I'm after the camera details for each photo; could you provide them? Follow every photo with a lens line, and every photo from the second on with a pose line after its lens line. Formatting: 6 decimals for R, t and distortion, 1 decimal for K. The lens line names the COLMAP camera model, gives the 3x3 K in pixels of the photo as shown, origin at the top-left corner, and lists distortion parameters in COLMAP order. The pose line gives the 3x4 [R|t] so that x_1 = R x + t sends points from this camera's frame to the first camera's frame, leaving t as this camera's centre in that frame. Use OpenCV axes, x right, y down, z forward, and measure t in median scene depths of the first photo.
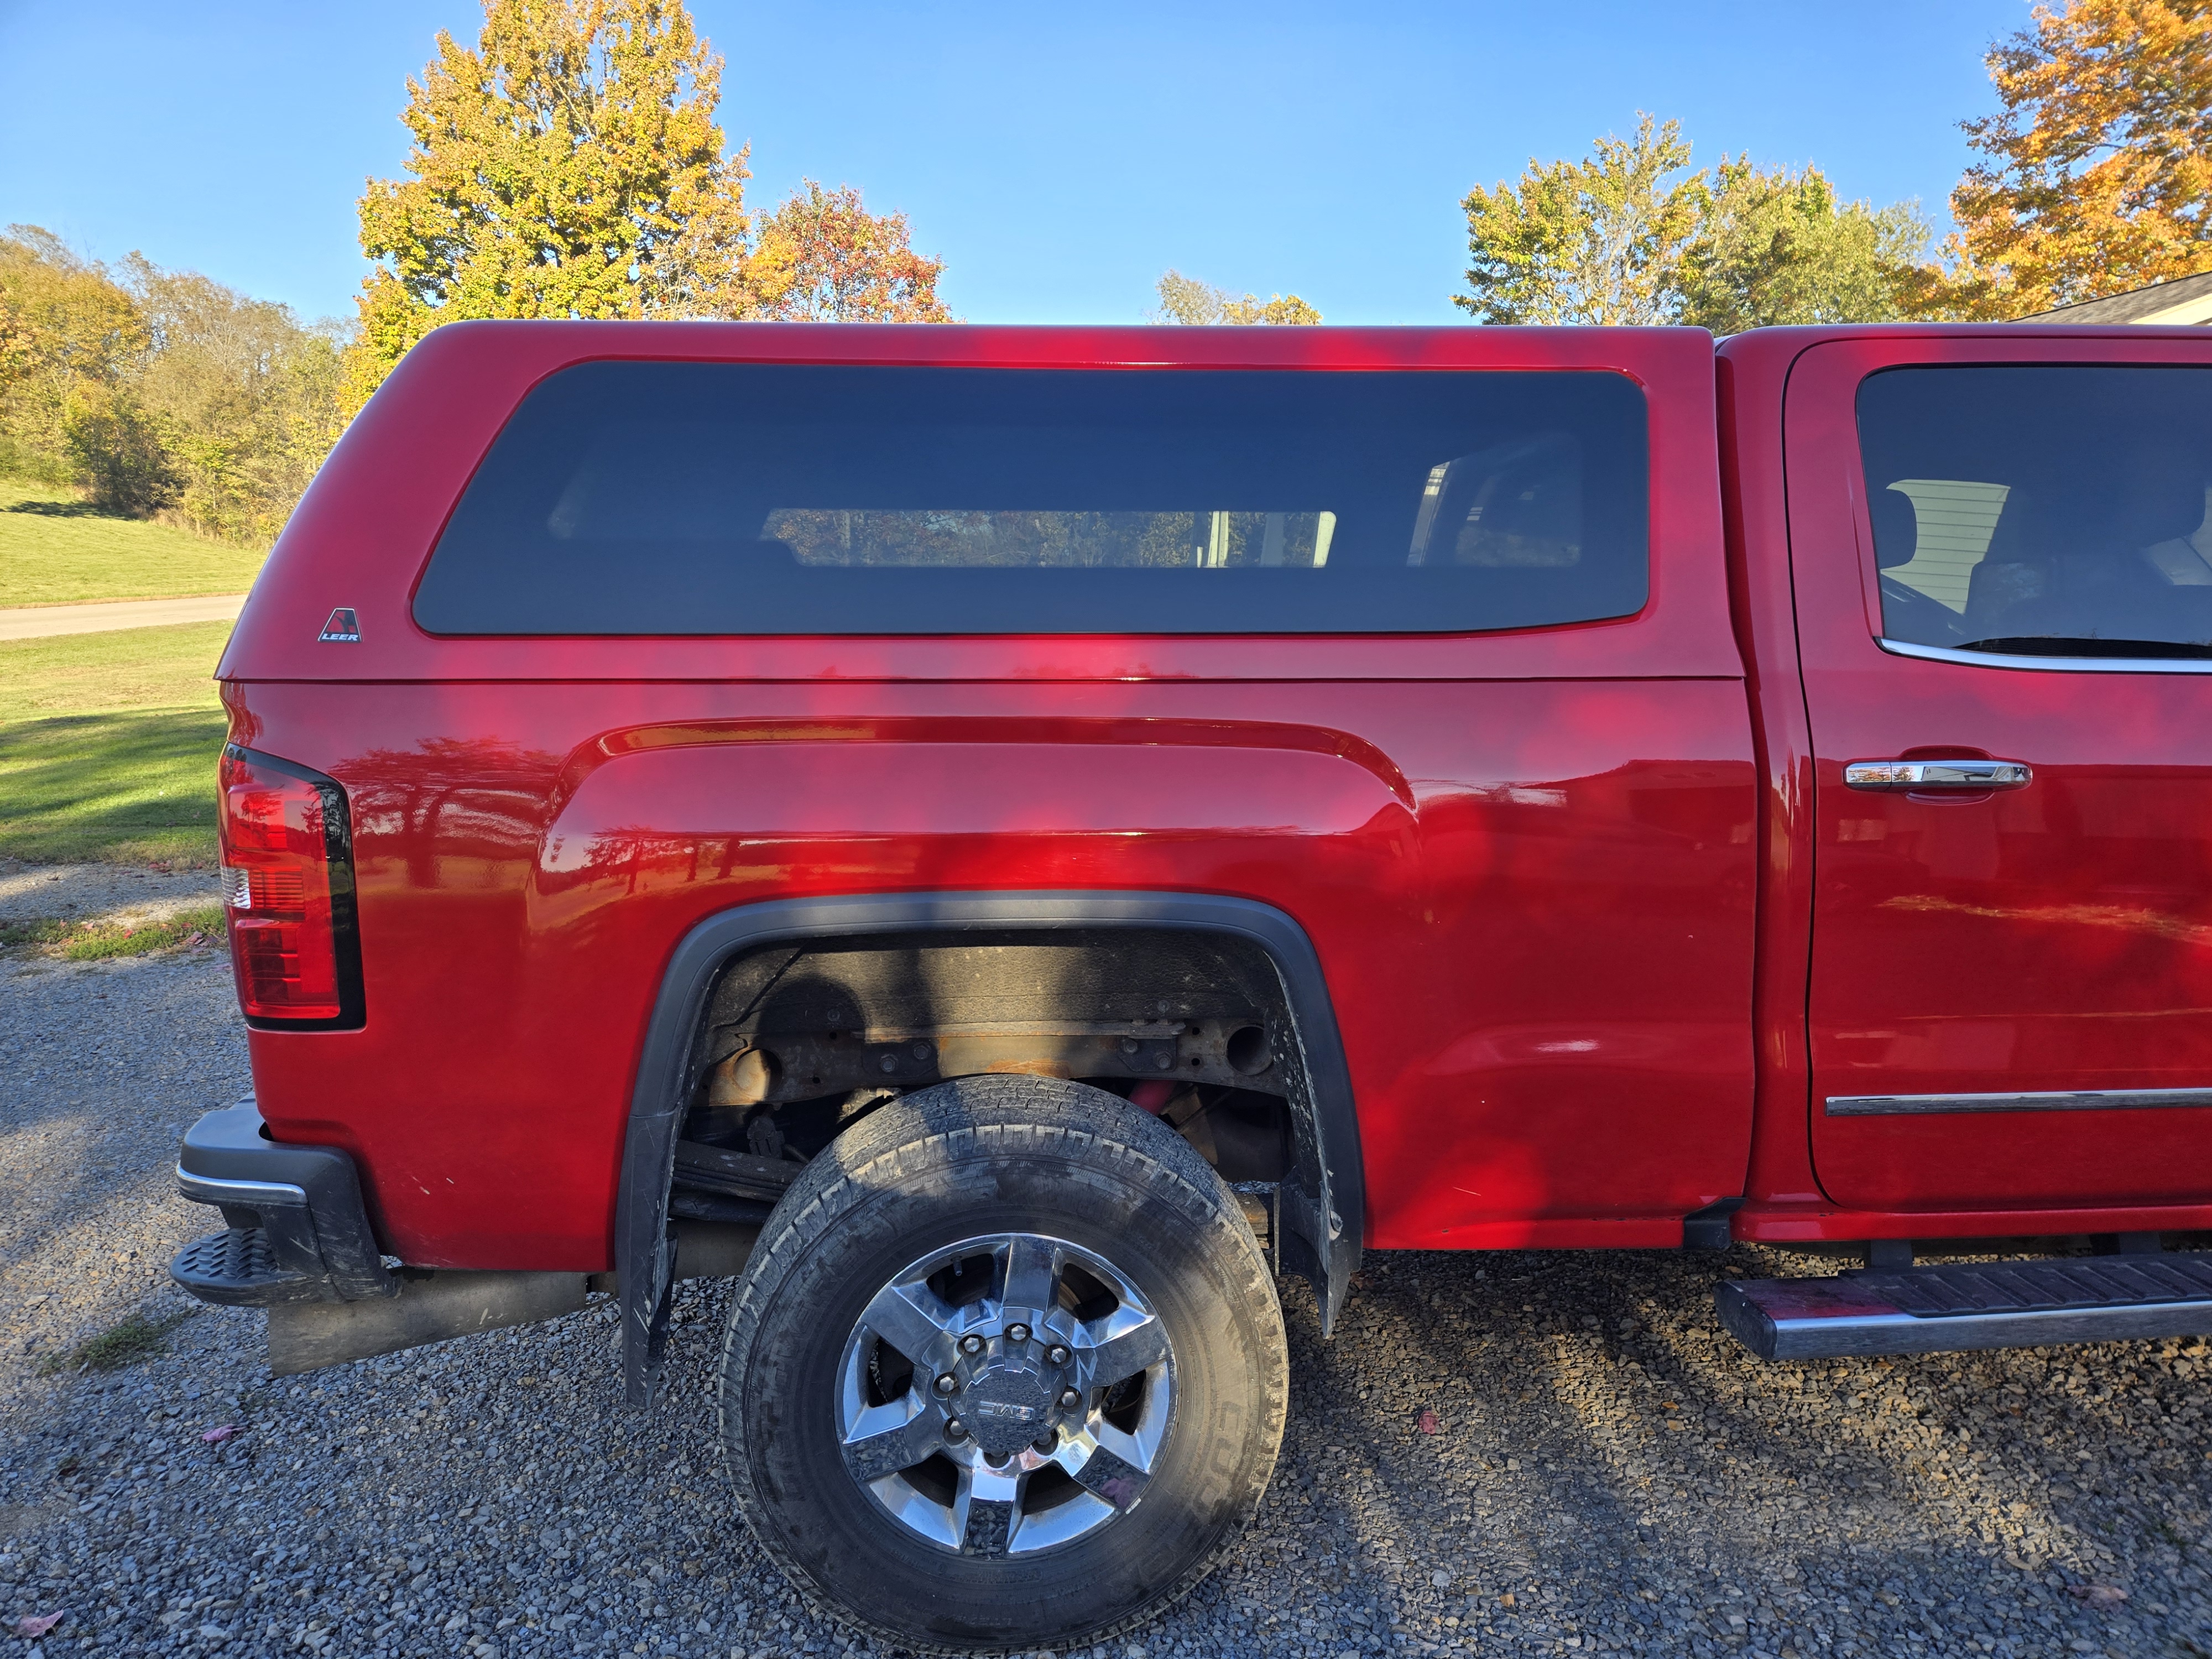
lens RADIAL K [[1491.8, 0, 1101.2], [0, 1491.8, 829.1], [0, 0, 1]] dist [0.087608, -0.077645]
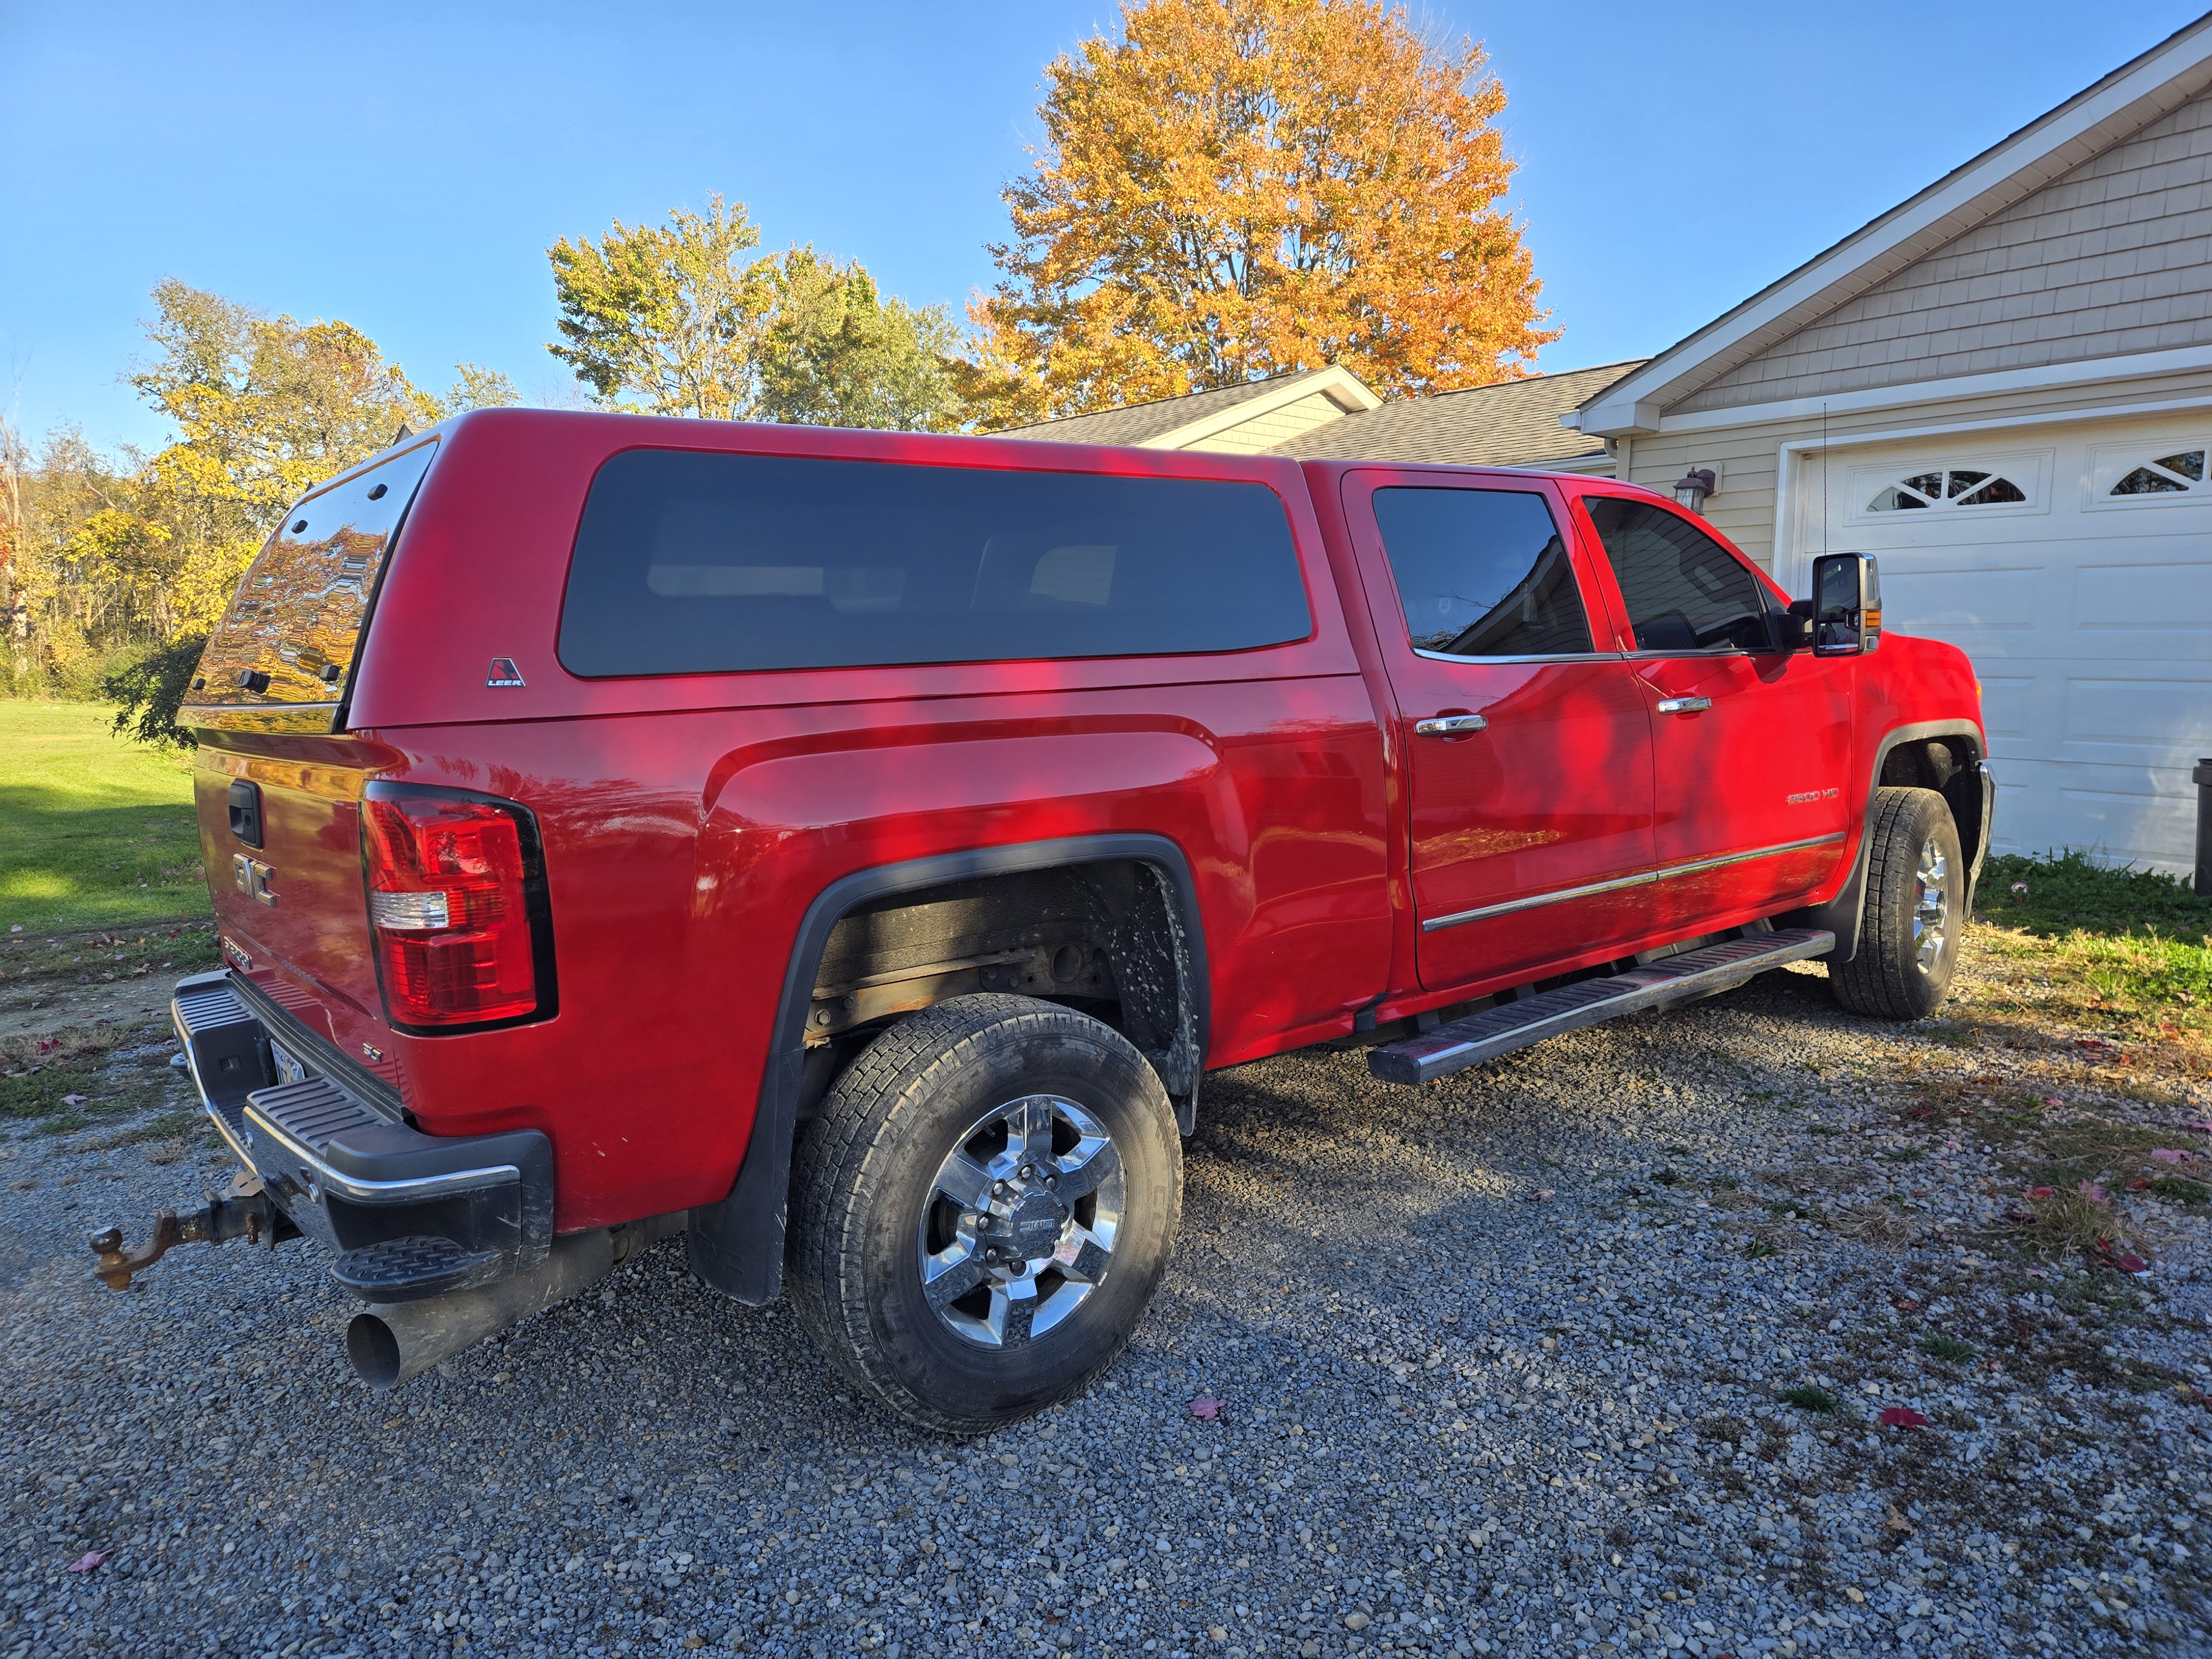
lens RADIAL K [[1529.7, 0, 1099.0], [0, 1529.7, 824.3], [0, 0, 1]] dist [0.101707, -0.087576]
pose [[0.820603, -0.093153, 0.563855, -0.569546], [0.114731, 0.993393, -0.002857, 0.025255], [-0.559864, 0.067036, 0.825869, -0.155448]]
